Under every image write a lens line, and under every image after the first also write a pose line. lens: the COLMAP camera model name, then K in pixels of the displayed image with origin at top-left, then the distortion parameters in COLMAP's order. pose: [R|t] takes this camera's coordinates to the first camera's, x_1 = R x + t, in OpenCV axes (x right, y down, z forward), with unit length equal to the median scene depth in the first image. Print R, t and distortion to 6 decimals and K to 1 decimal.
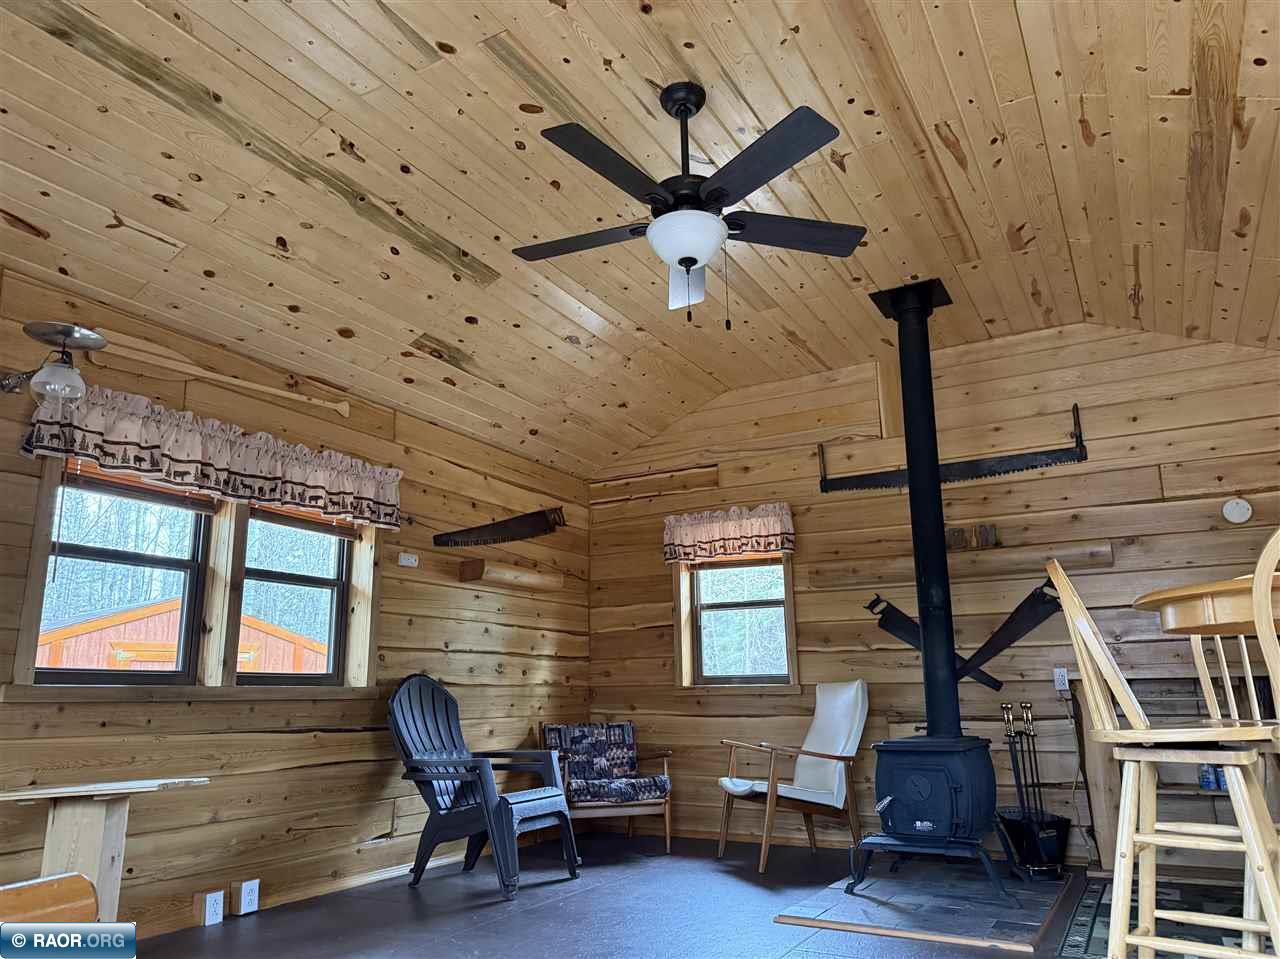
lens RADIAL K [[896.3, 0, 640.0], [0, 896.3, 479.5], [0, 0, 1]] dist [0.155361, -0.231431]
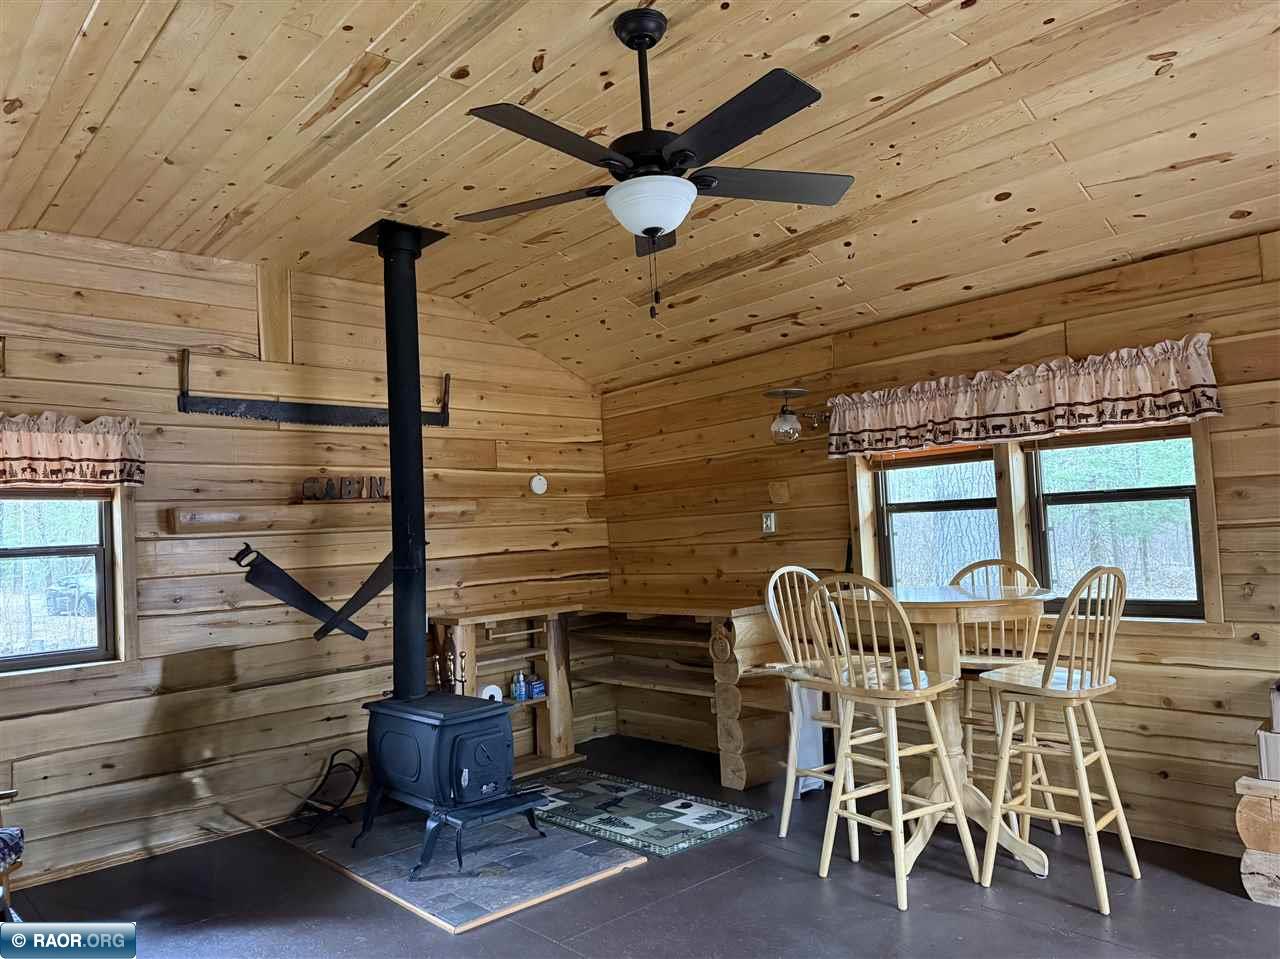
lens RADIAL K [[940.6, 0, 619.2], [0, 940.6, 478.0], [0, 0, 1]] dist [0.009185, -0.000271]
pose [[0.278368, 0.052280, 0.959051, -0.591325], [-0.176438, 0.984309, -0.002445, 0.007520], [-0.944130, -0.168533, 0.283225, 0.511248]]
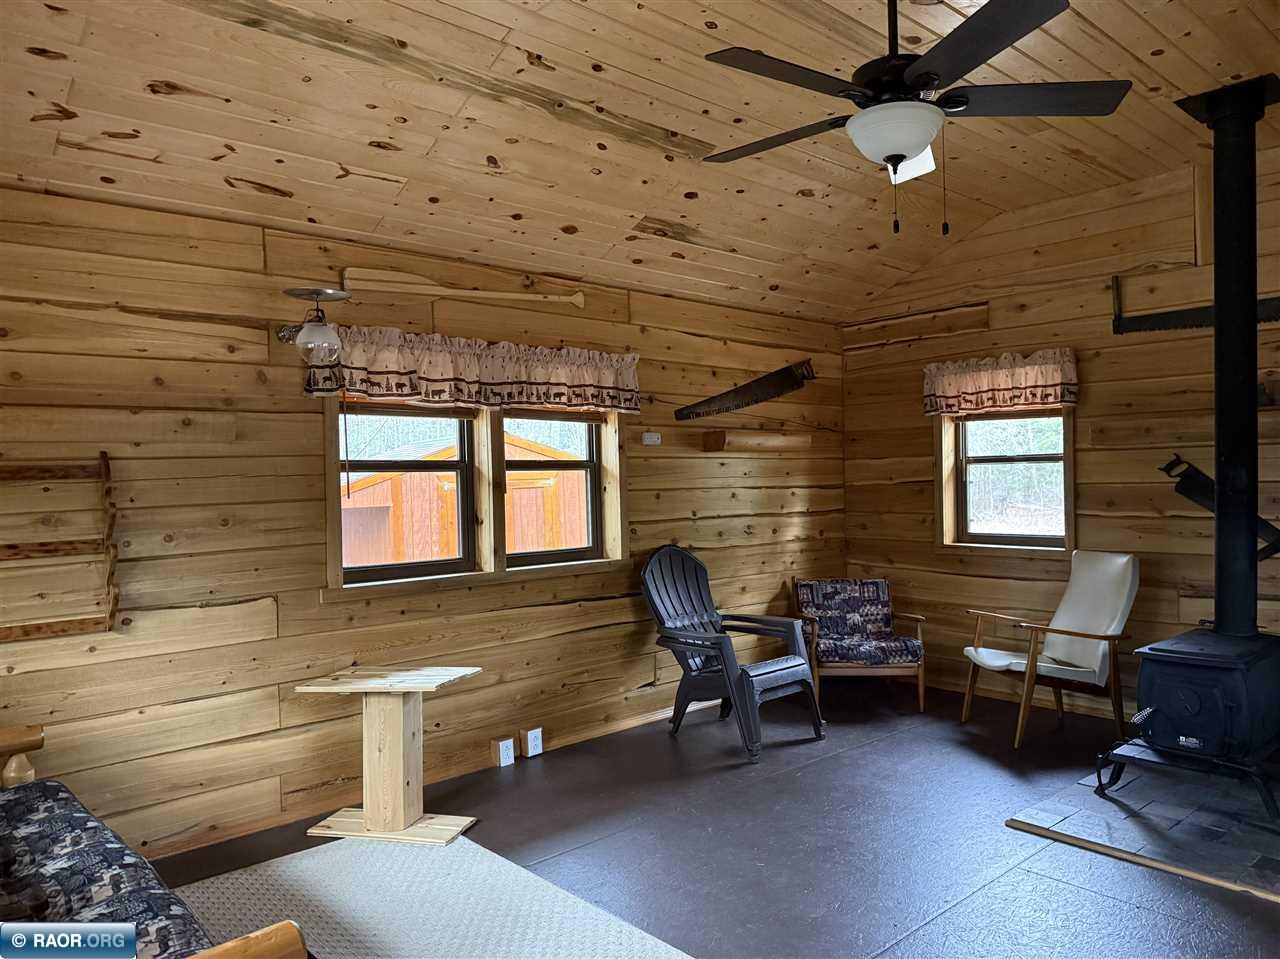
lens RADIAL K [[896.3, 0, 640.0], [0, 896.3, 479.5], [0, 0, 1]] dist [0.155361, -0.231431]
pose [[0.947927, -0.004930, -0.318450, 0.065169], [0.080406, 0.971196, 0.224307, -0.105113], [0.308172, -0.238232, 0.921019, 0.033774]]
